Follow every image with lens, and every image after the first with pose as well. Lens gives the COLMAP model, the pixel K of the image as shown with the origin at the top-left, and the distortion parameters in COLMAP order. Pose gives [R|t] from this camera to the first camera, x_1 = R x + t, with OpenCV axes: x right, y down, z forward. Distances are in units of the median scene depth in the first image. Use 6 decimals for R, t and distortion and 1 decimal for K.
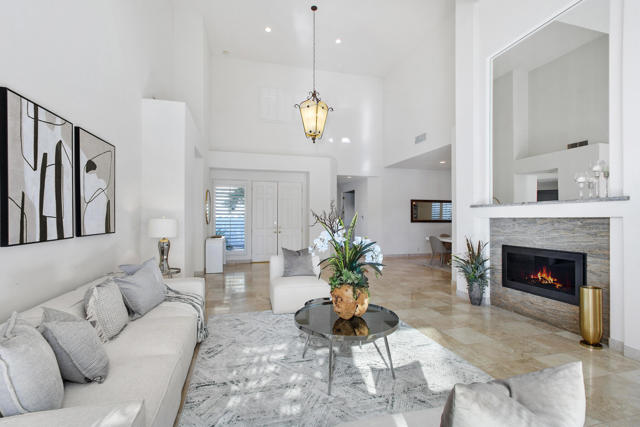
lens RADIAL K [[292.6, 0, 319.5], [0, 292.6, 217.3], [0, 0, 1]] dist [0.000420, 0.000053]
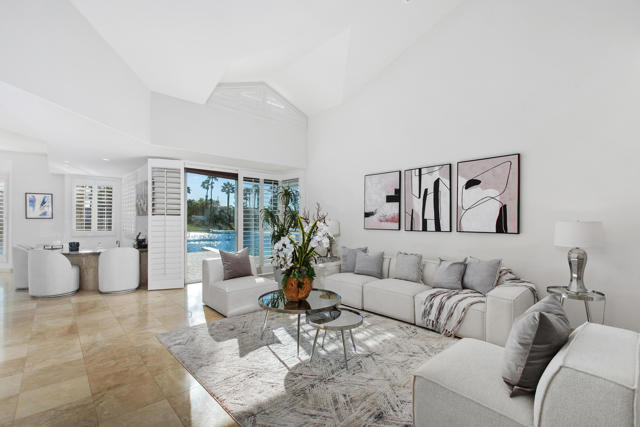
lens RADIAL K [[292.6, 0, 319.5], [0, 292.6, 217.3], [0, 0, 1]] dist [0.000420, 0.000053]
pose [[-0.883120, -0.006123, -0.469107, 0.531167], [-0.000971, 0.999937, -0.011224, 0.006020], [0.469146, -0.009457, -0.883070, 1.877101]]
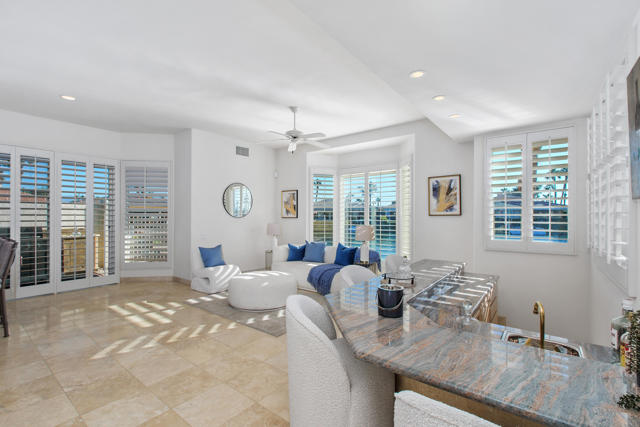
lens RADIAL K [[292.6, 0, 319.5], [0, 292.6, 217.3], [0, 0, 1]] dist [0.000420, 0.000053]
pose [[-0.609565, -0.003777, 0.792727, 0.623676], [-0.003974, 0.999991, 0.001709, 0.000227], [-0.792726, -0.002109, -0.609574, 0.038545]]
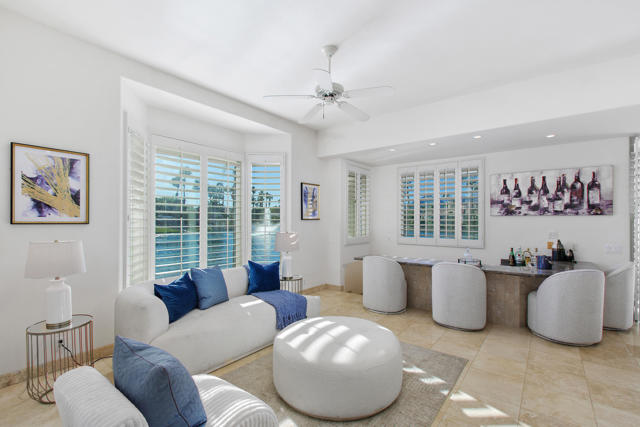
lens RADIAL K [[304.7, 0, 320.5], [0, 304.7, 224.8], [0, 0, 1]] dist [0.001085, -0.000043]
pose [[-0.786047, 0.007943, -0.618116, 2.558128], [0.012028, 0.999925, -0.002445, 0.023502], [0.618050, -0.009357, -0.786083, -0.027838]]
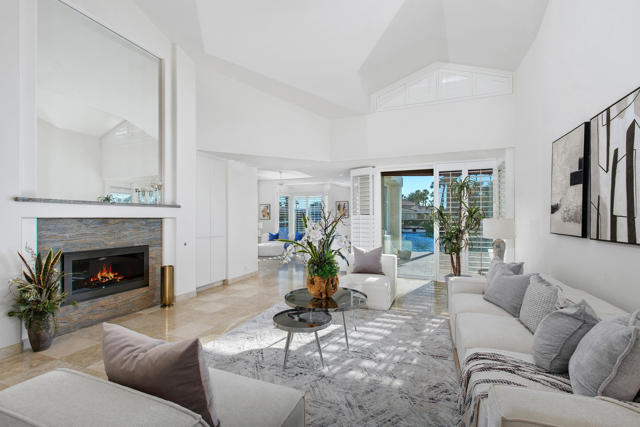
lens RADIAL K [[292.6, 0, 319.5], [0, 292.6, 217.3], [0, 0, 1]] dist [0.000420, 0.000053]
pose [[-0.805187, 0.002828, 0.593014, -0.550896], [-0.001116, 0.999980, -0.006283, 0.006132], [-0.593020, -0.005721, -0.805168, 1.770763]]
